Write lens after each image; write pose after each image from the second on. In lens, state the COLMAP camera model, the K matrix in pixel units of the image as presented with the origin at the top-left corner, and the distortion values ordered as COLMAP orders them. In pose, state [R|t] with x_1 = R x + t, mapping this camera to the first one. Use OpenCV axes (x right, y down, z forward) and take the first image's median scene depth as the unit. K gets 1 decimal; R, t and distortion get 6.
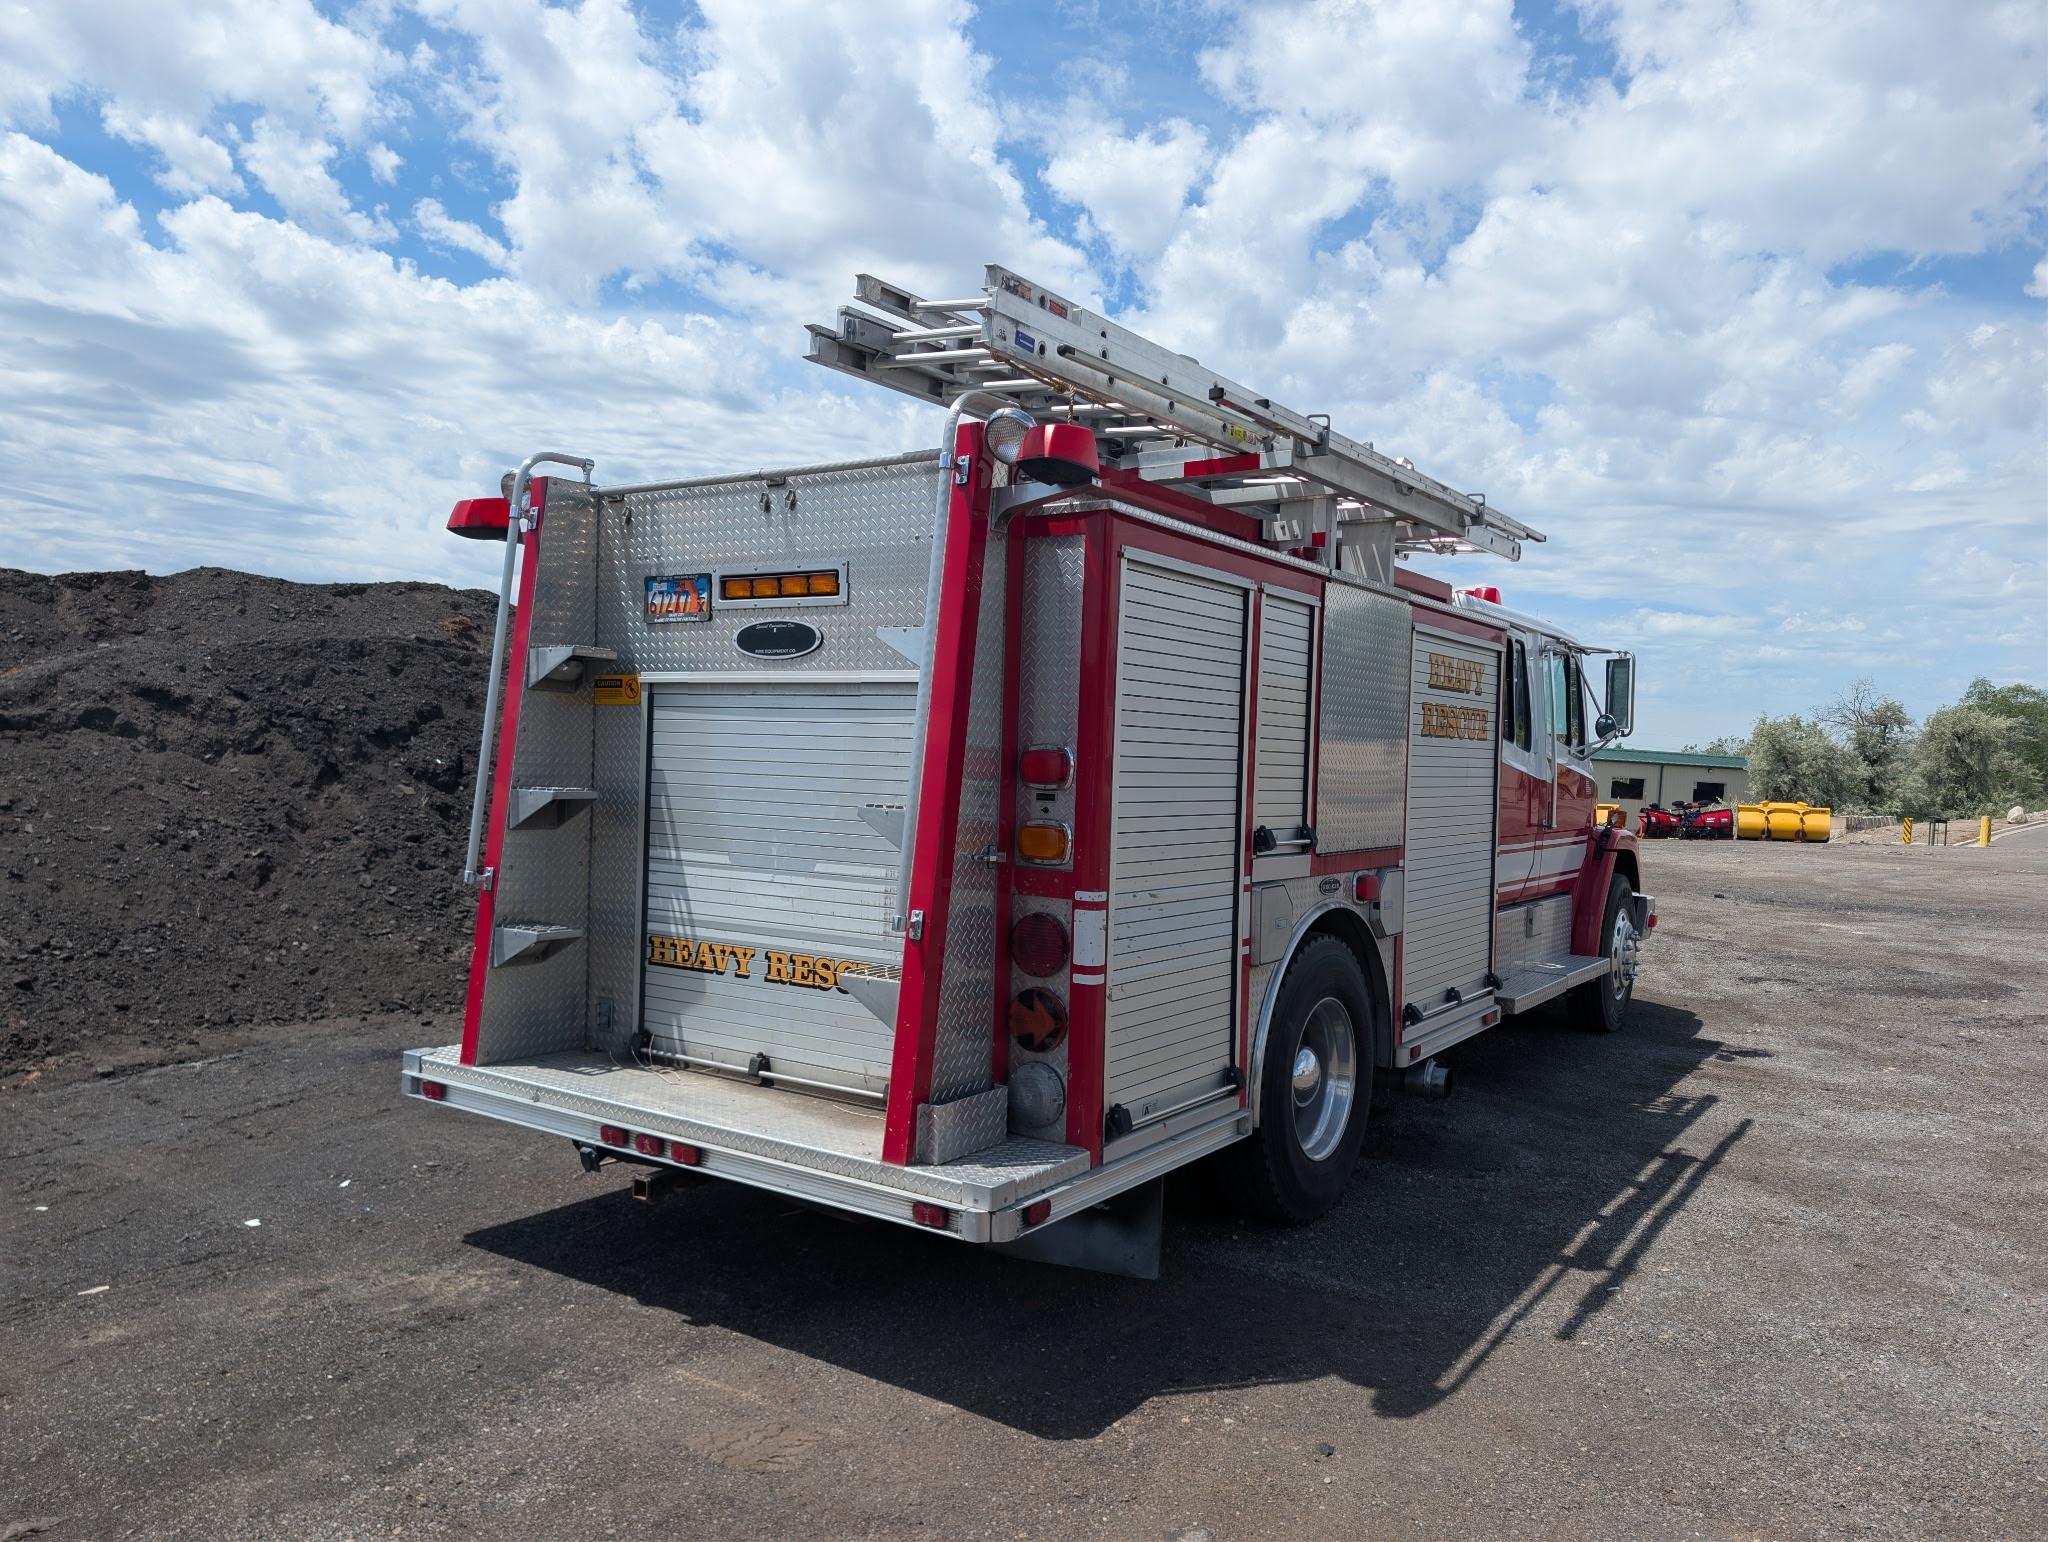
lens RADIAL K [[1482.5, 0, 1001.2], [0, 1482.5, 773.8], [0, 0, 1]] dist [0.056919, -0.065623]
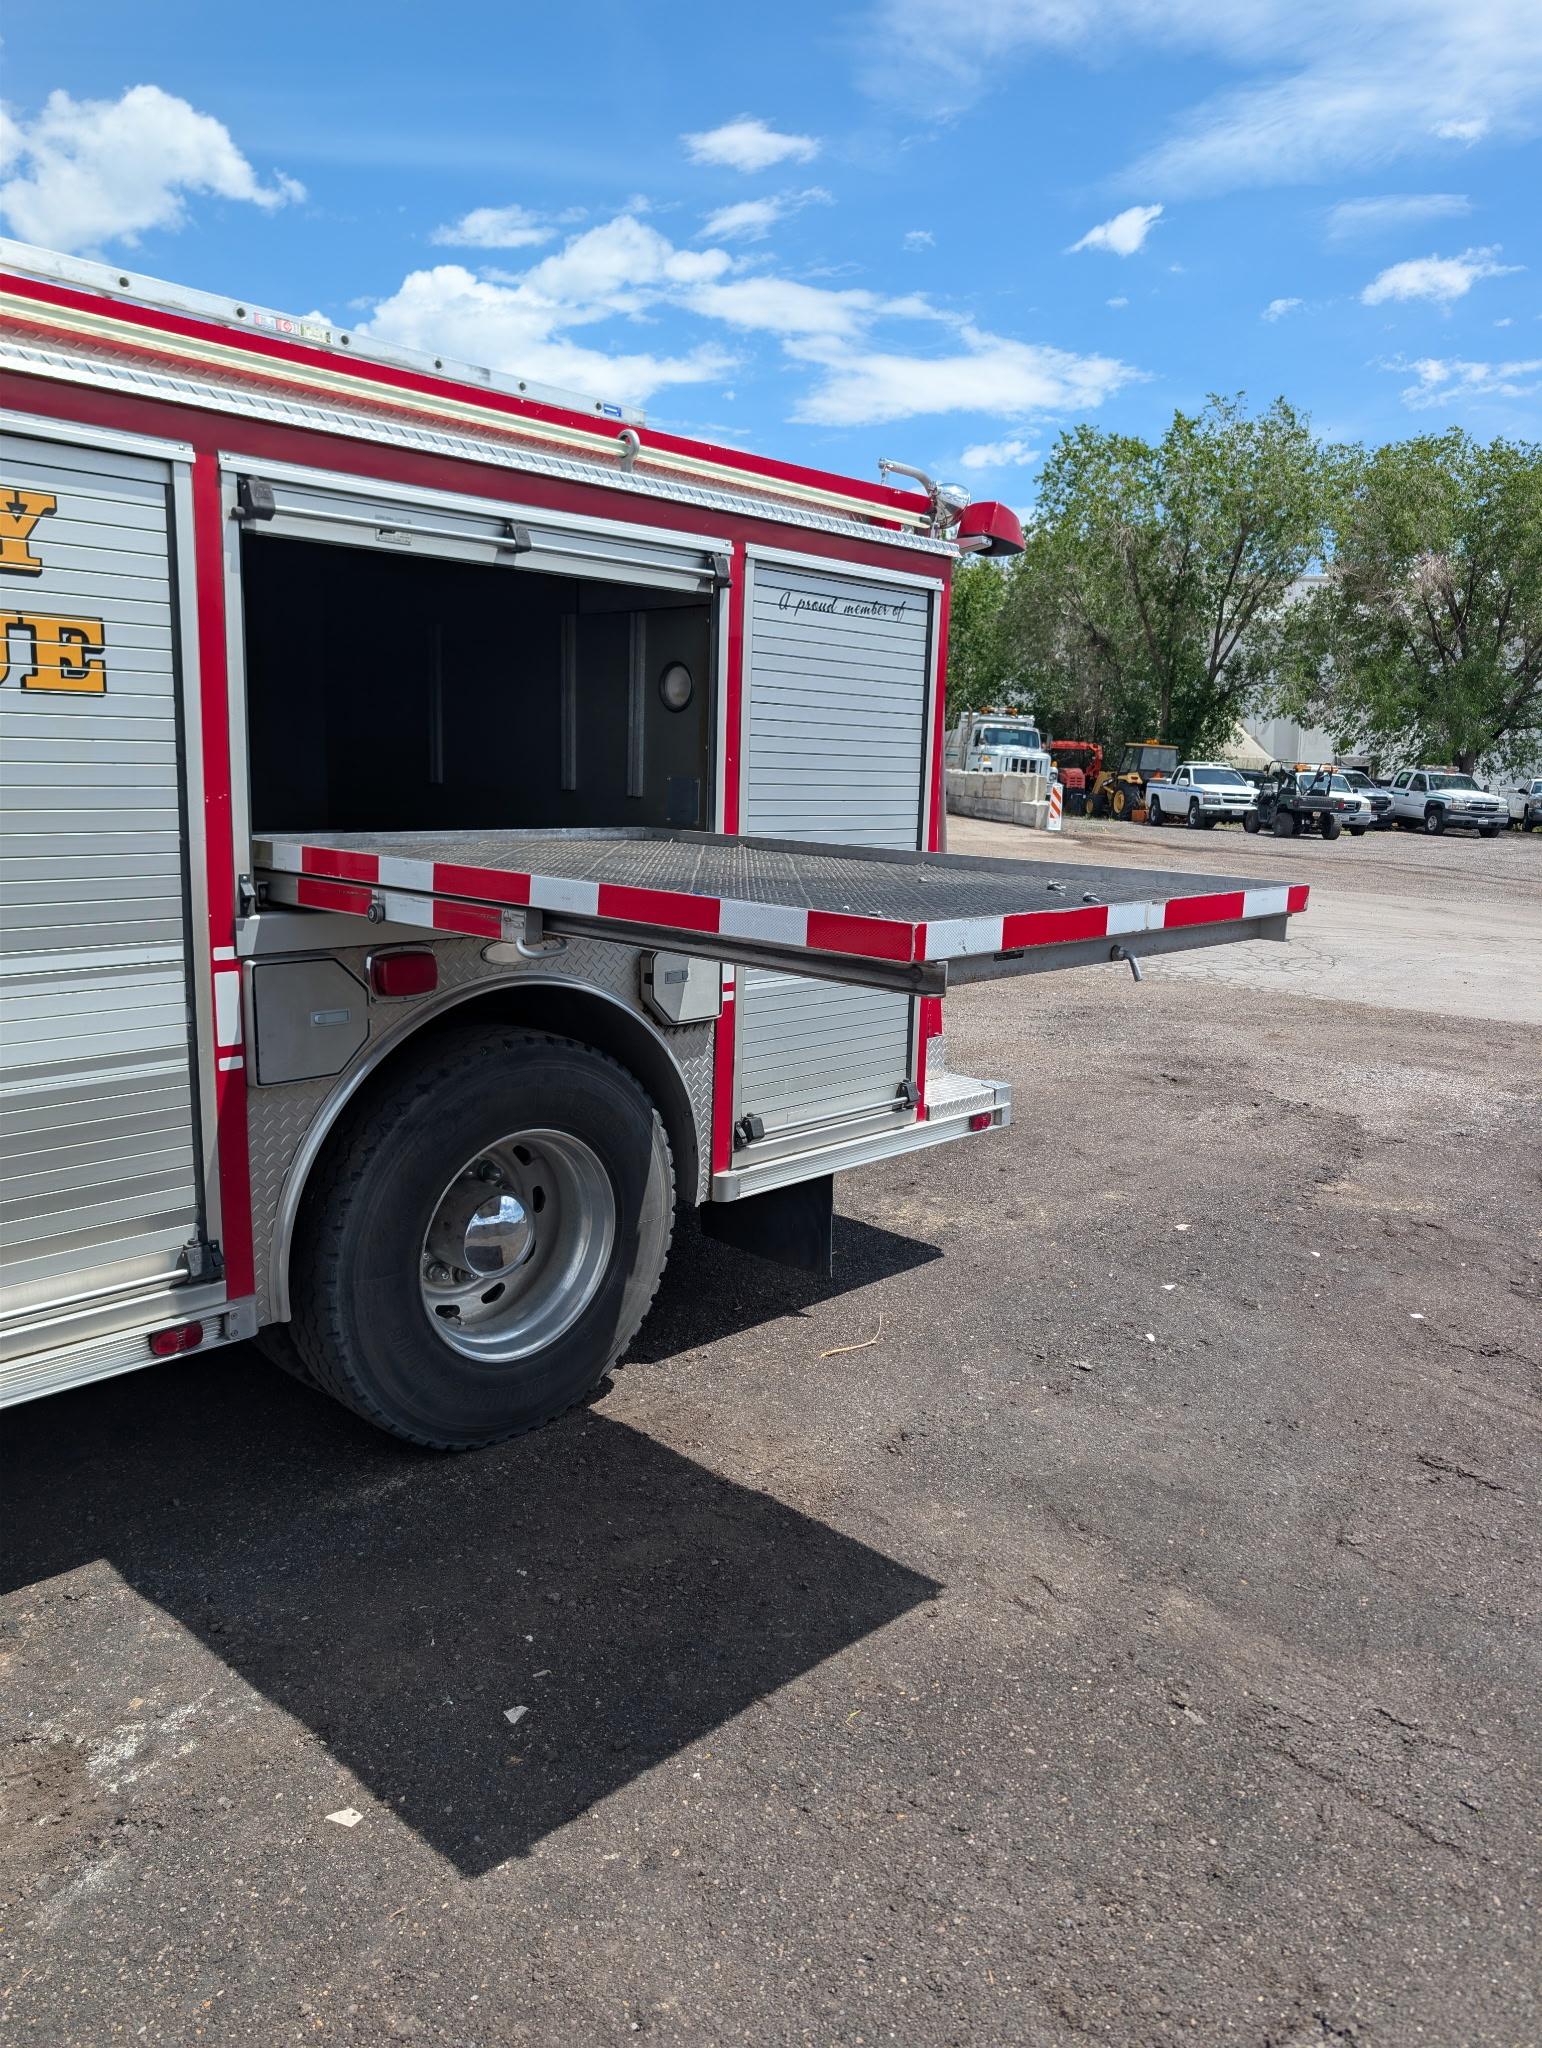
lens RADIAL K [[1478.4, 0, 803.8], [0, 1478.4, 1015.1], [0, 0, 1]] dist [0.011661, -0.005006]
pose [[-0.989719, -0.087962, 0.112782, -0.399890], [-0.065190, 0.979286, 0.191698, -0.051928], [-0.127308, 0.182375, -0.974952, 2.184483]]
